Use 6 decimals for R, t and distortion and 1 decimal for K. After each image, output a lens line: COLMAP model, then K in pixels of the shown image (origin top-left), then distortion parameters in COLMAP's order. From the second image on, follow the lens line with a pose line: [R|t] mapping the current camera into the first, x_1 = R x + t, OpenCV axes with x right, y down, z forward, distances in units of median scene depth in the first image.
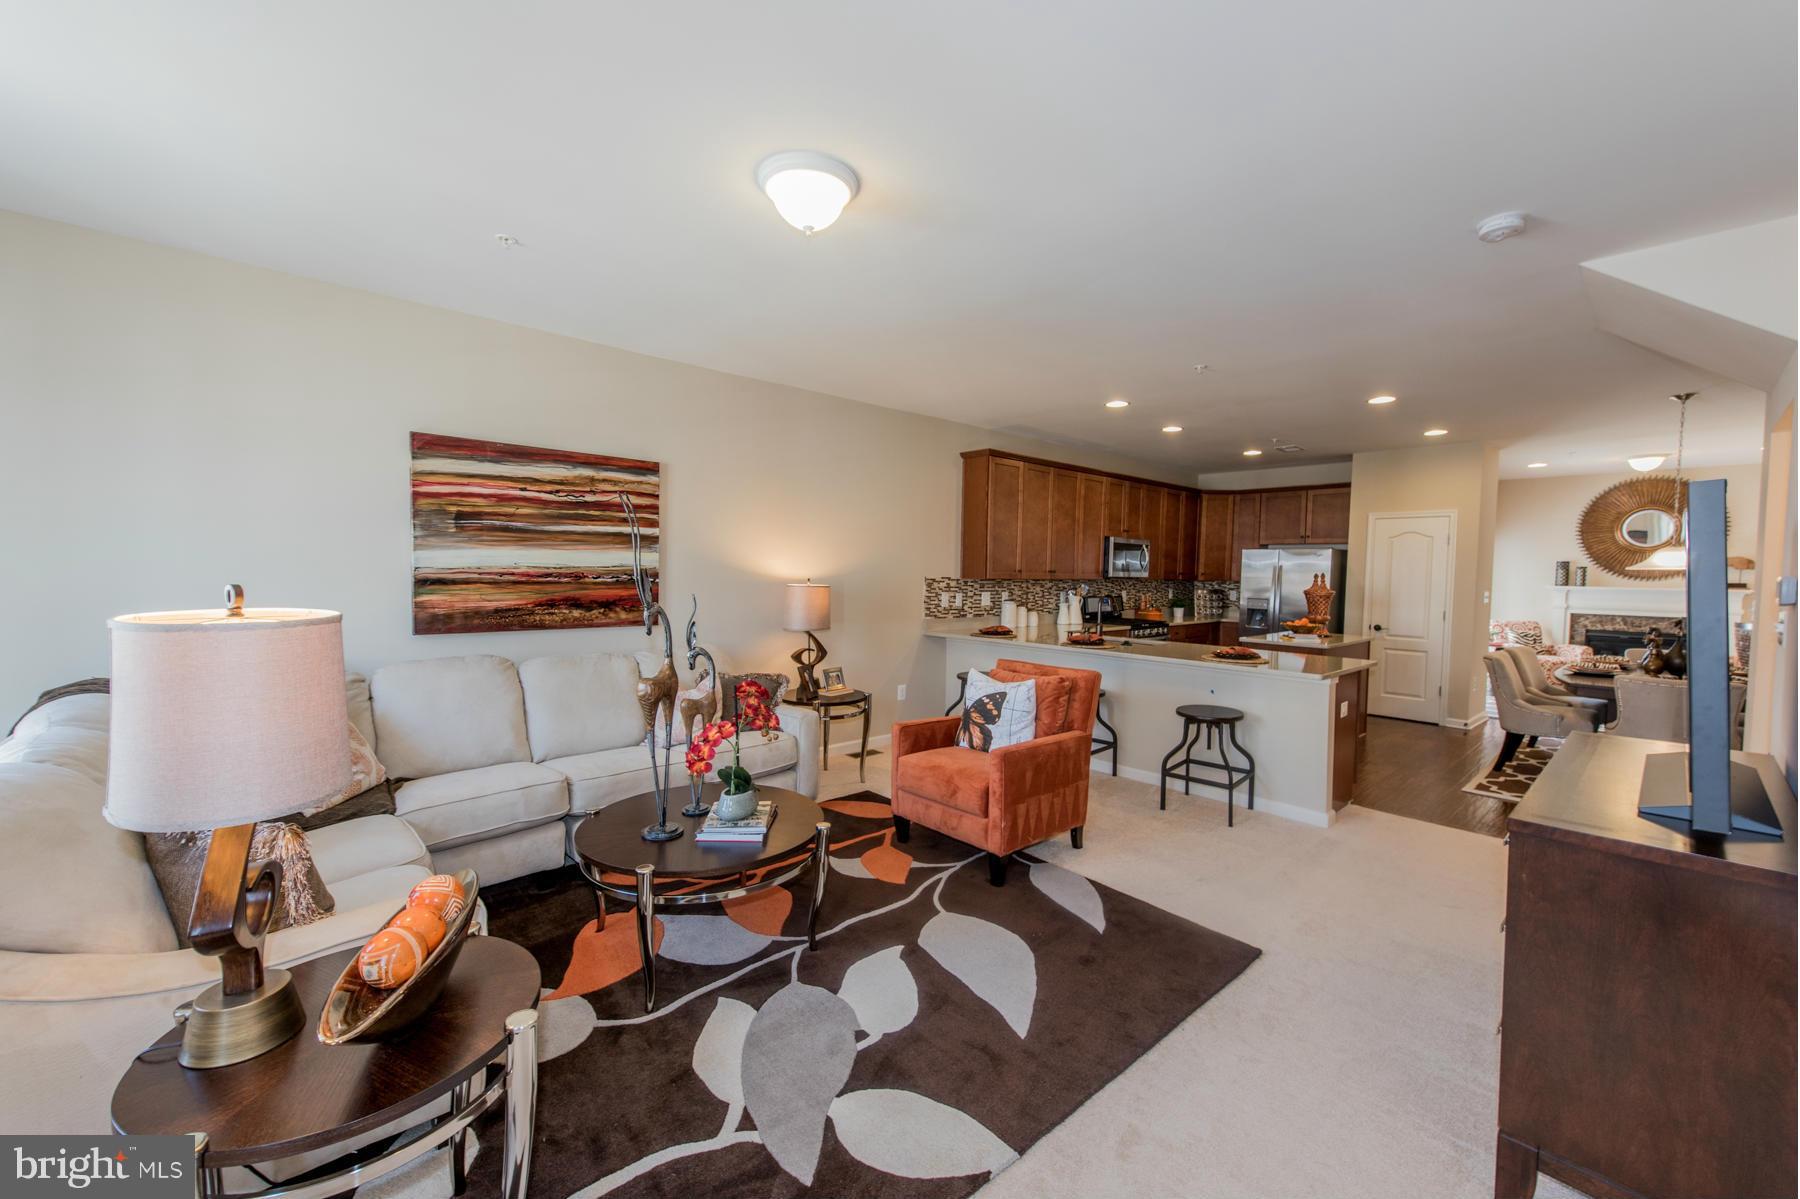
lens RADIAL K [[698.5, 0, 897.3], [0, 698.5, 604.2], [0, 0, 1]] dist [0.012940, -0.004367]
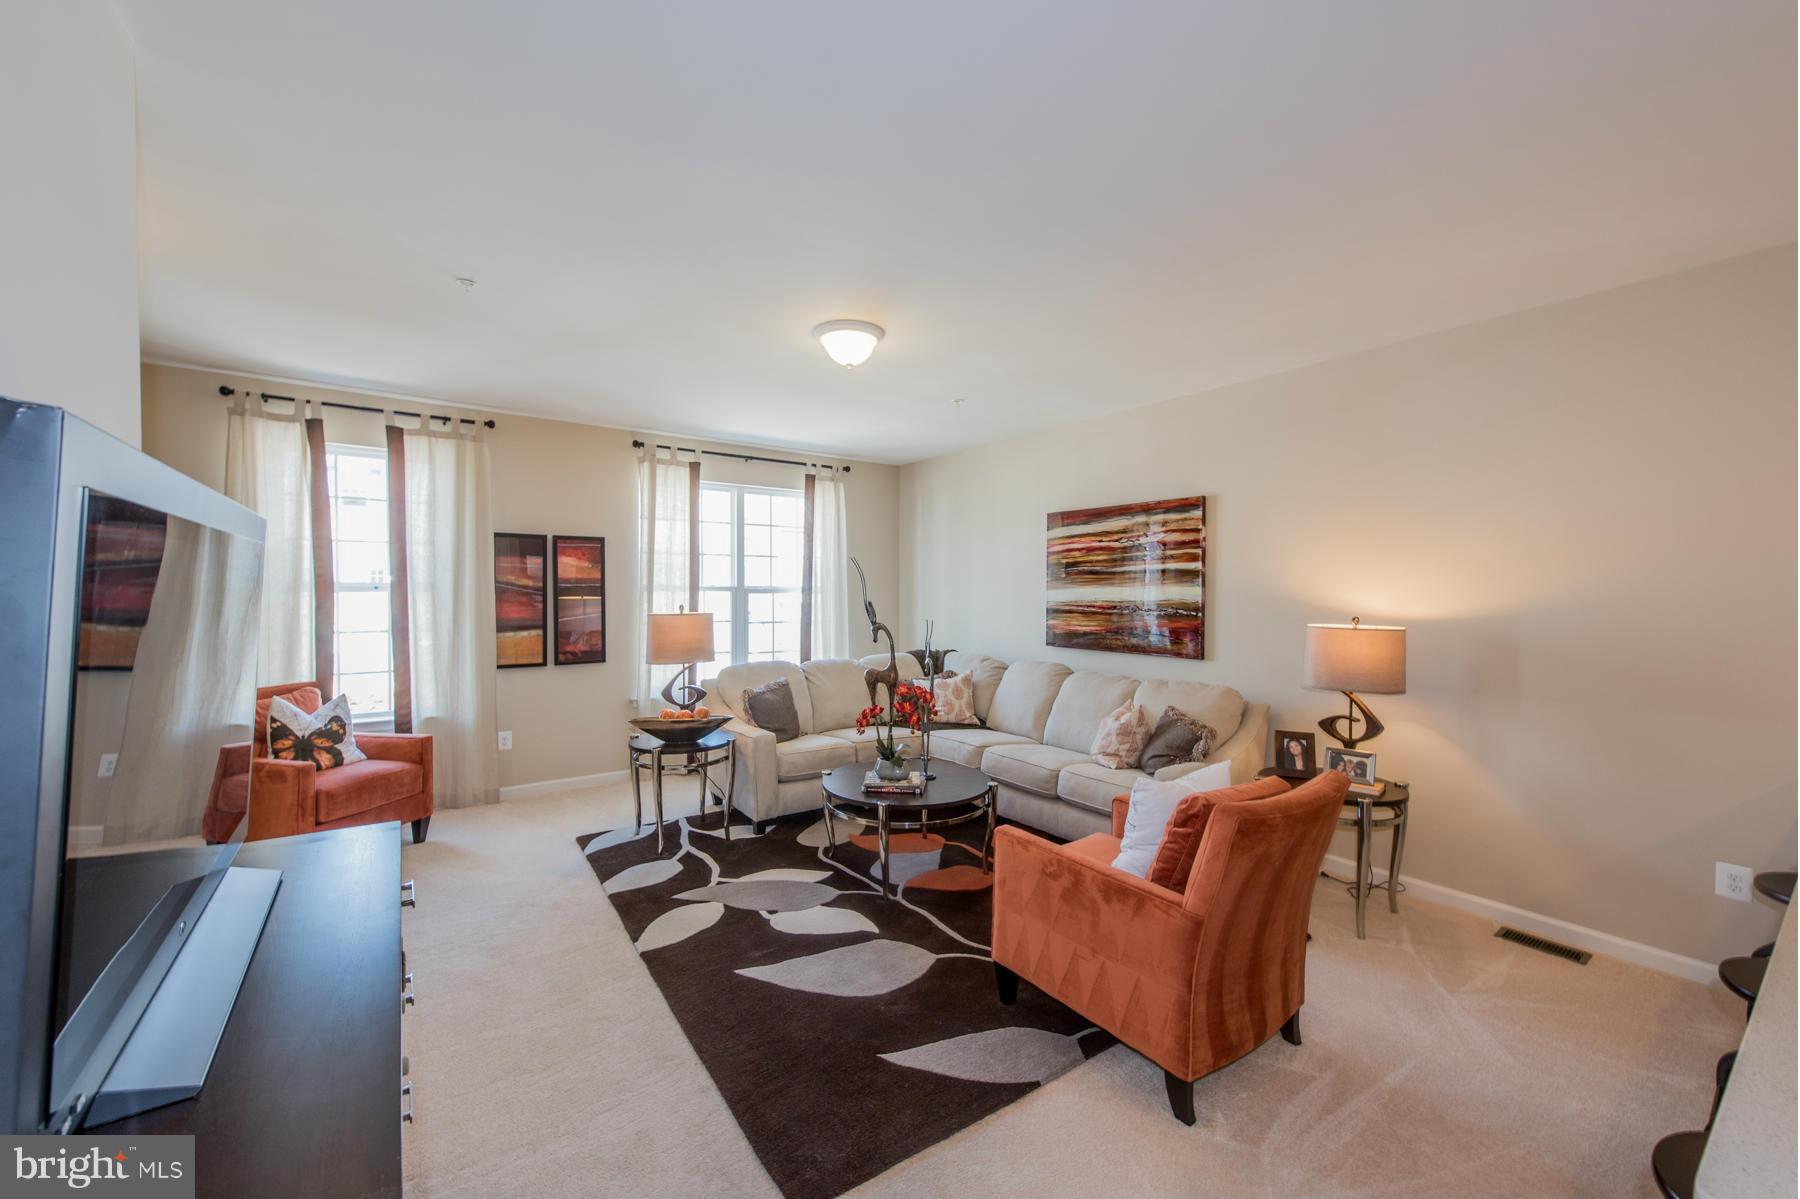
lens RADIAL K [[698.5, 0, 902.4], [0, 698.5, 603.1], [0, 0, 1]] dist [0.012940, -0.004367]
pose [[-0.115028, 0.001416, -0.993361, 0.440573], [-0.053893, 0.998517, 0.007664, -0.022358], [0.991899, 0.054417, -0.114781, 0.443493]]
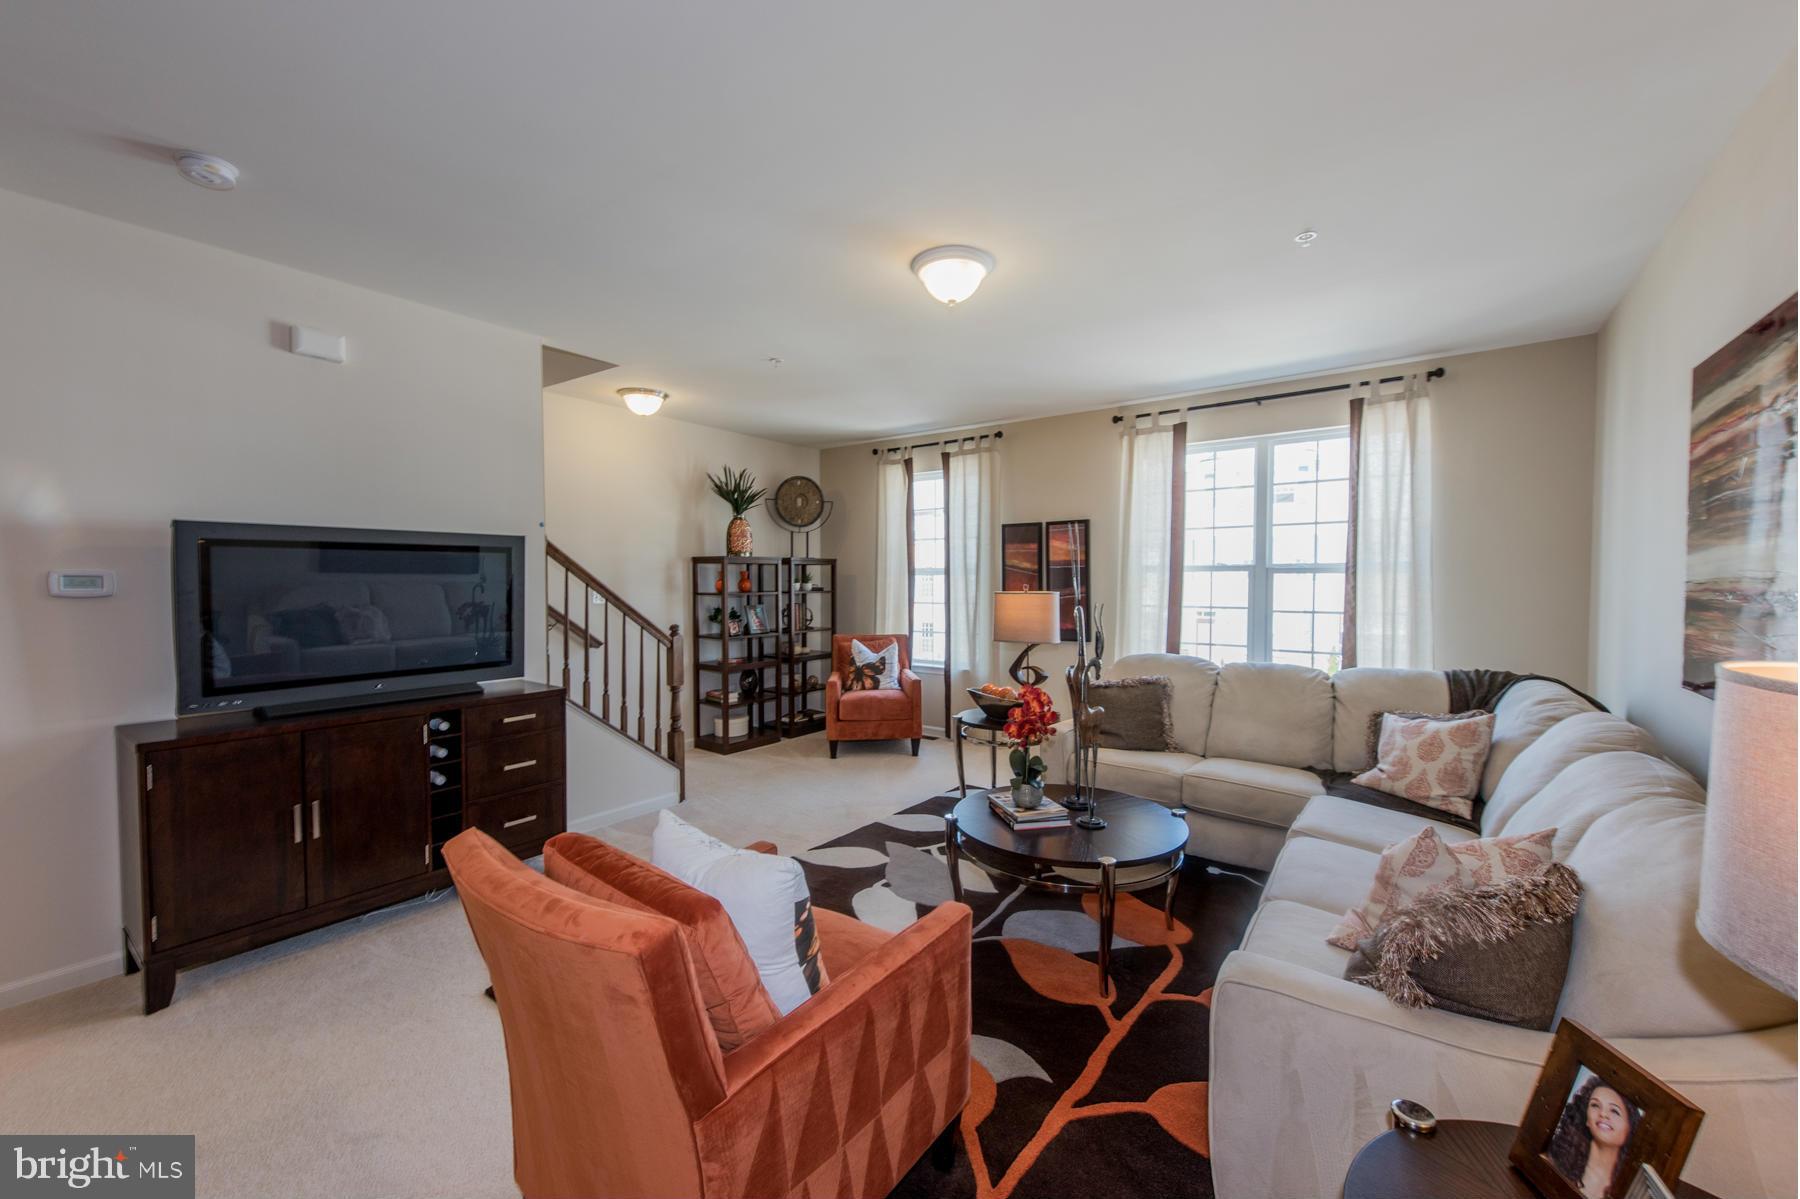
lens RADIAL K [[698.5, 0, 890.6], [0, 698.5, 601.4], [0, 0, 1]] dist [0.012940, -0.004367]
pose [[-0.981168, -0.008396, -0.192975, 0.074465], [-0.023326, 0.996894, 0.075226, -0.033496], [0.191744, 0.078311, -0.978316, 0.762255]]
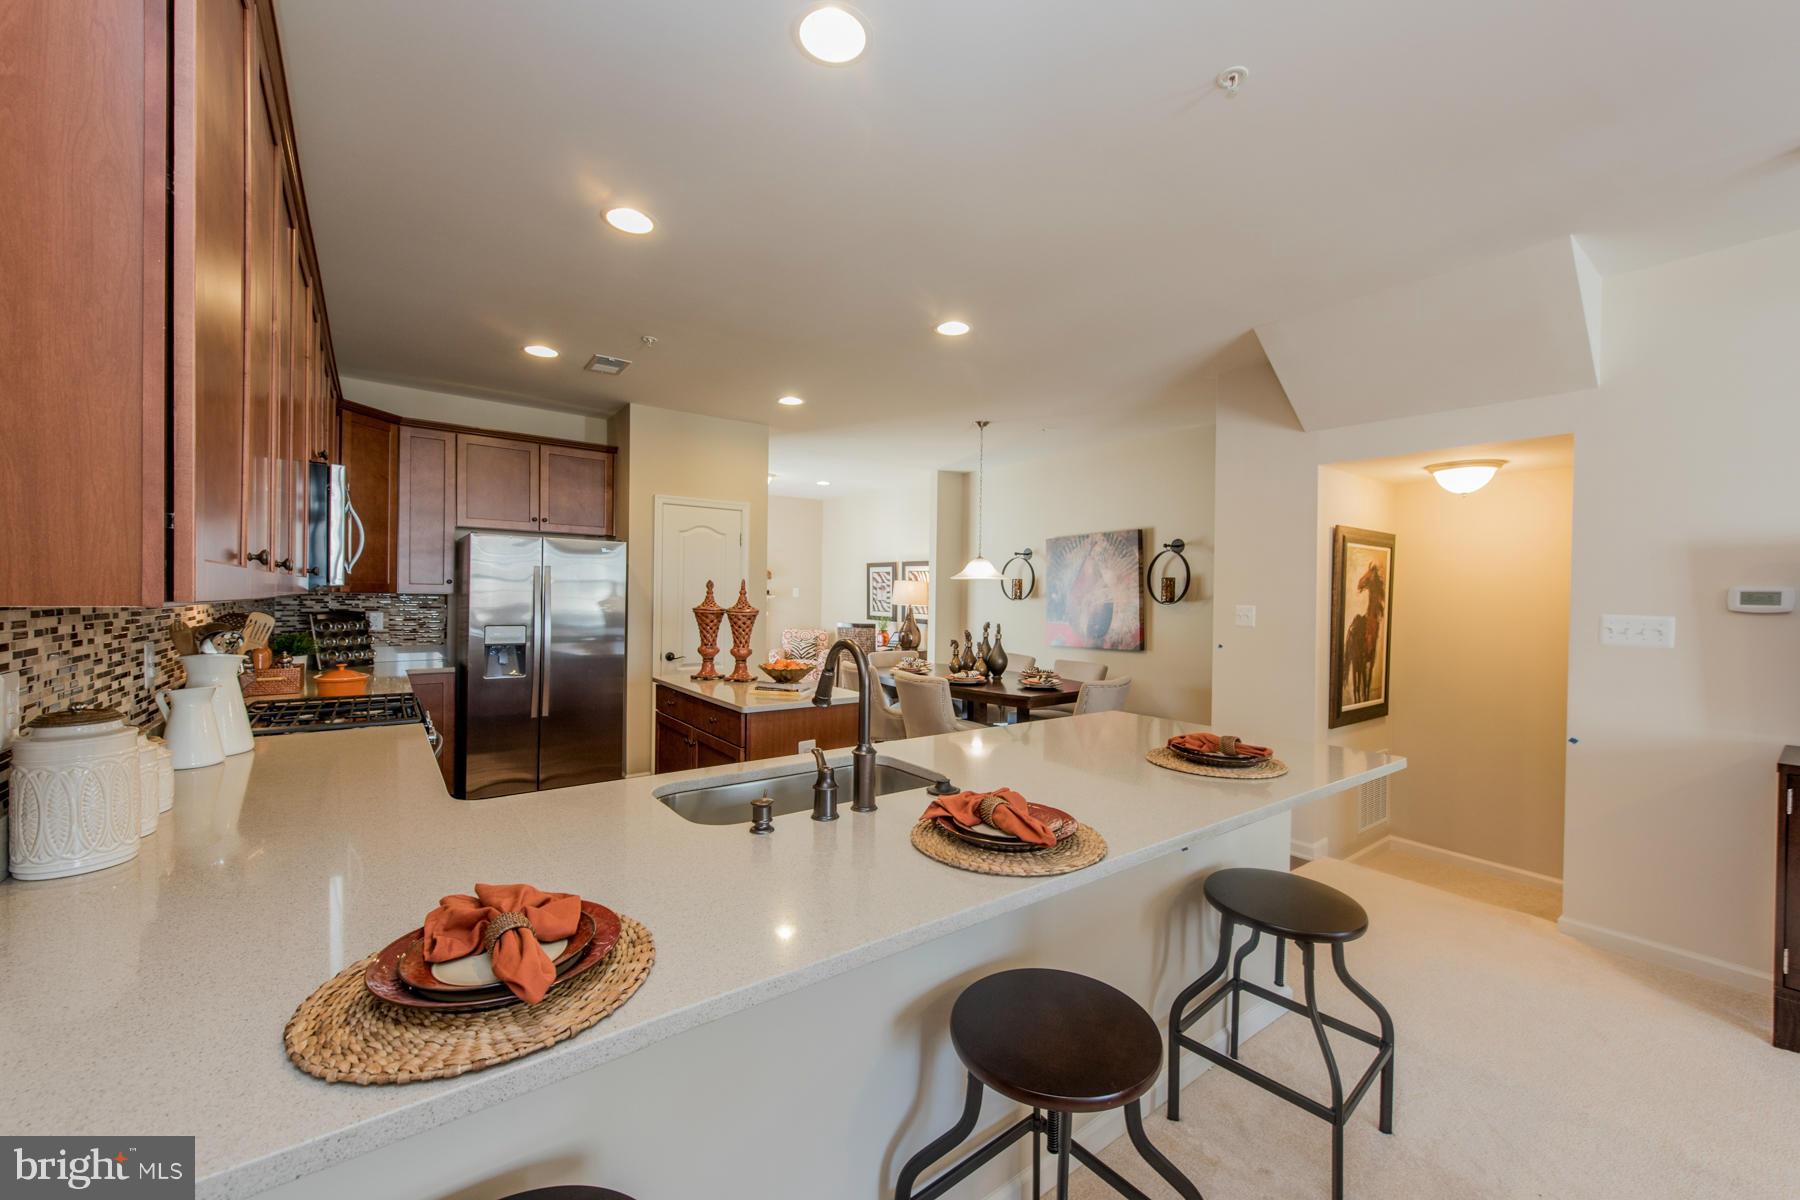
lens RADIAL K [[698.5, 0, 902.1], [0, 698.5, 606.6], [0, 0, 1]] dist [0.012940, -0.004367]
pose [[0.091853, -0.031264, 0.995282, -0.001638], [0.038045, 0.998887, 0.027866, -0.030202], [-0.995046, 0.035306, 0.092940, 0.744016]]
